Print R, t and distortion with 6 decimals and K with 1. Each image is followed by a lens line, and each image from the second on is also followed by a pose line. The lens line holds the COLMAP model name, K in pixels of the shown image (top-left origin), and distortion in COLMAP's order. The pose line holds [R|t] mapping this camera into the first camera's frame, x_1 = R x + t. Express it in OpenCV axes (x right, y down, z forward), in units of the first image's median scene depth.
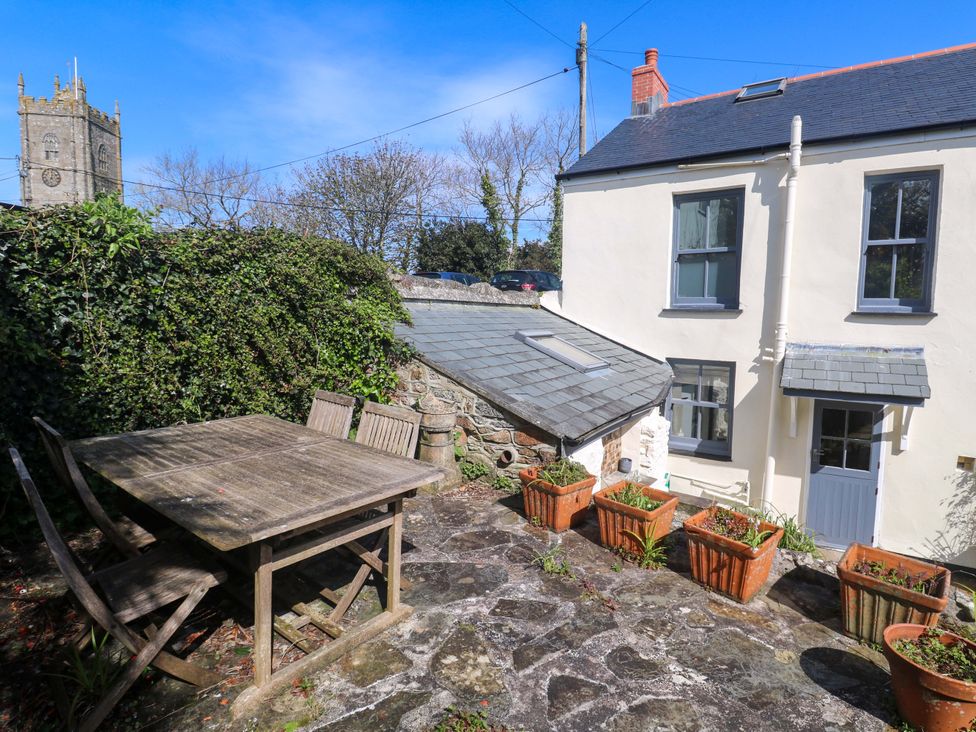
lens RADIAL K [[506.9, 0, 499.0], [0, 506.9, 355.2], [0, 0, 1]] dist [0.002856, -0.013775]
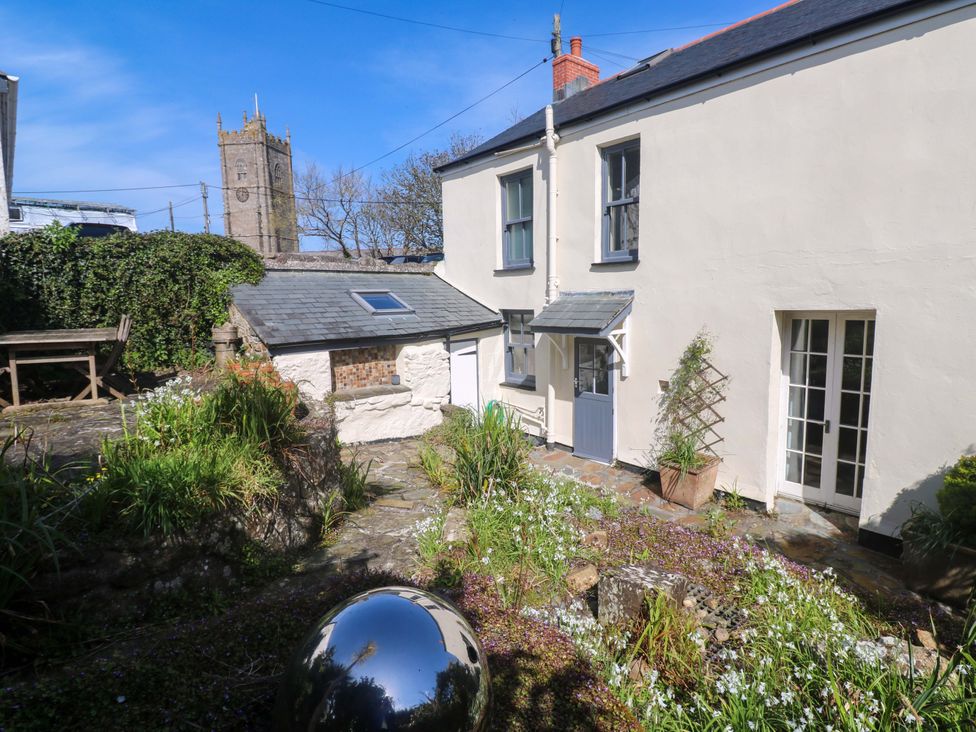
lens RADIAL K [[506.9, 0, 499.0], [0, 506.9, 355.2], [0, 0, 1]] dist [0.002856, -0.013775]
pose [[0.952877, 0.003450, -0.303337, 0.857222], [0.006993, 0.999420, 0.033334, 0.092673], [0.303276, -0.033885, 0.952300, -0.232697]]
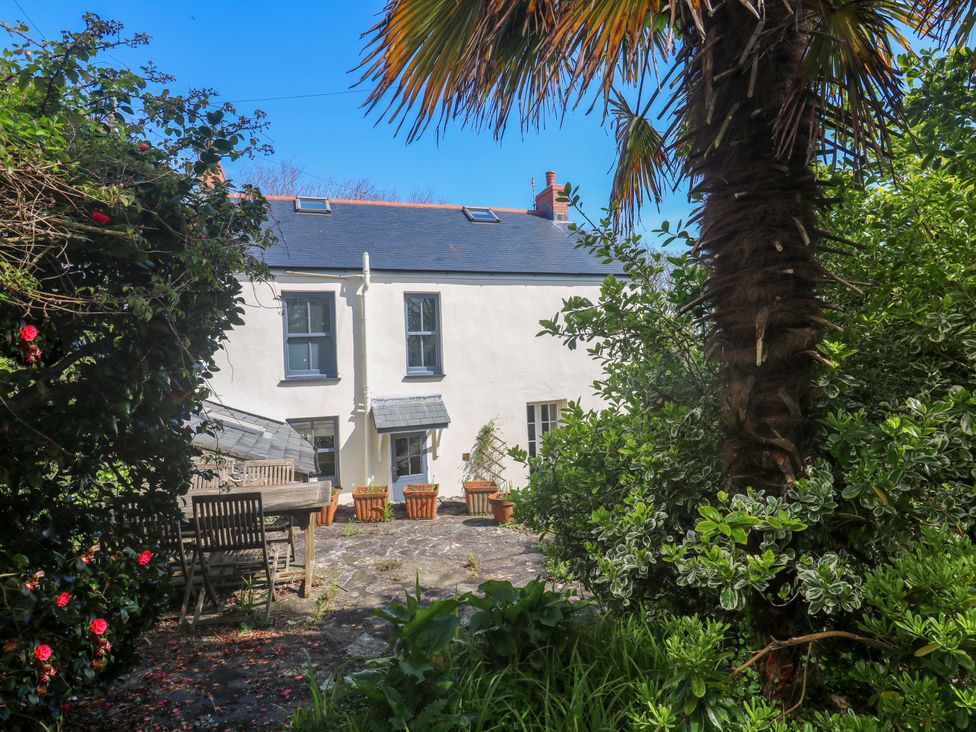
lens RADIAL K [[570.4, 0, 501.8], [0, 570.4, 355.2], [0, 0, 1]] dist [-0.003201, -0.001449]
pose [[0.615125, -0.028863, 0.787901, -0.542310], [0.109339, 0.992796, -0.048994, -0.028917], [-0.780811, 0.116285, 0.613850, -0.362086]]
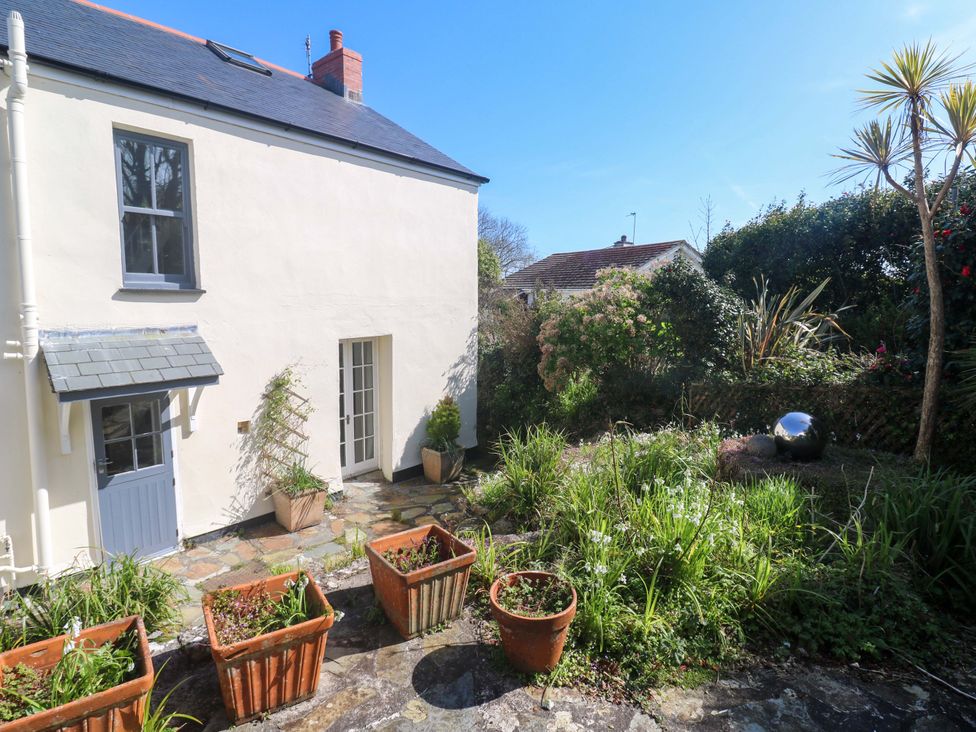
lens RADIAL K [[506.9, 0, 499.0], [0, 506.9, 355.2], [0, 0, 1]] dist [0.002856, -0.013775]
pose [[0.142820, -0.123468, 0.982017, -0.056682], [0.074063, 0.990740, 0.113794, -0.024377], [-0.986974, 0.056480, 0.150642, 0.253543]]
